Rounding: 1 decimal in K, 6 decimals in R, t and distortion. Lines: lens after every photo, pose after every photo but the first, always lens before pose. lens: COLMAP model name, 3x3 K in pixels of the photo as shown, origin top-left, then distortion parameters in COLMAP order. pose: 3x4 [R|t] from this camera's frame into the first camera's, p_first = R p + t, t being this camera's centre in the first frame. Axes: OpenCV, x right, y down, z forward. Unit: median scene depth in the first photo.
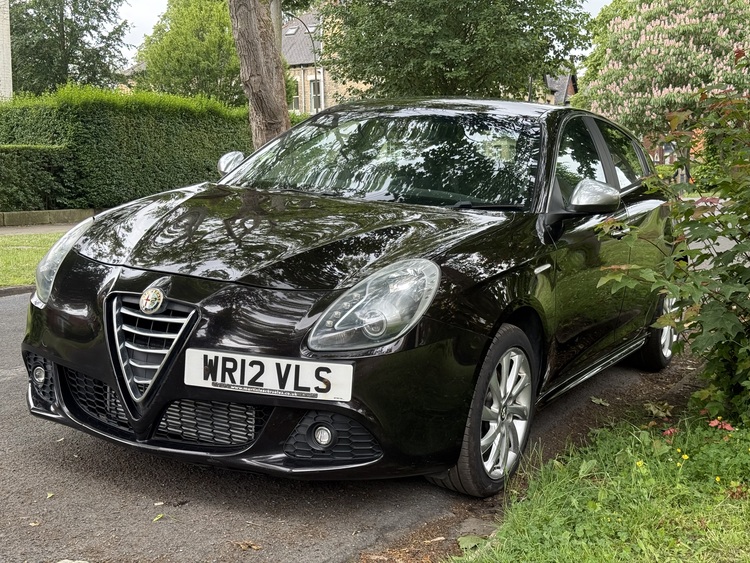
lens RADIAL K [[1065.3, 0, 375.0], [0, 1065.3, 281.5], [0, 0, 1]] dist [0.061140, 0.021206]
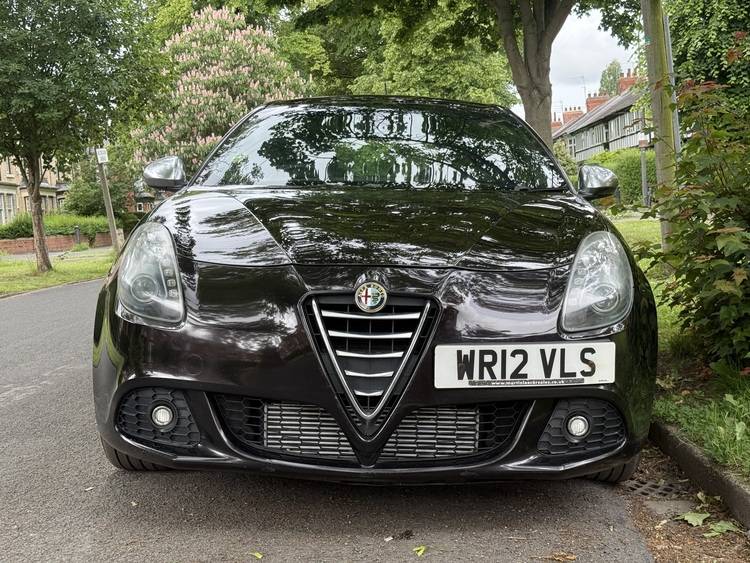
lens RADIAL K [[1065.3, 0, 375.0], [0, 1065.3, 281.5], [0, 0, 1]] dist [0.061140, 0.021206]
pose [[0.887468, -0.073848, 0.454915, -0.607407], [0.097816, 0.994772, -0.029339, 0.032051], [-0.450370, 0.070536, 0.890052, 0.259485]]
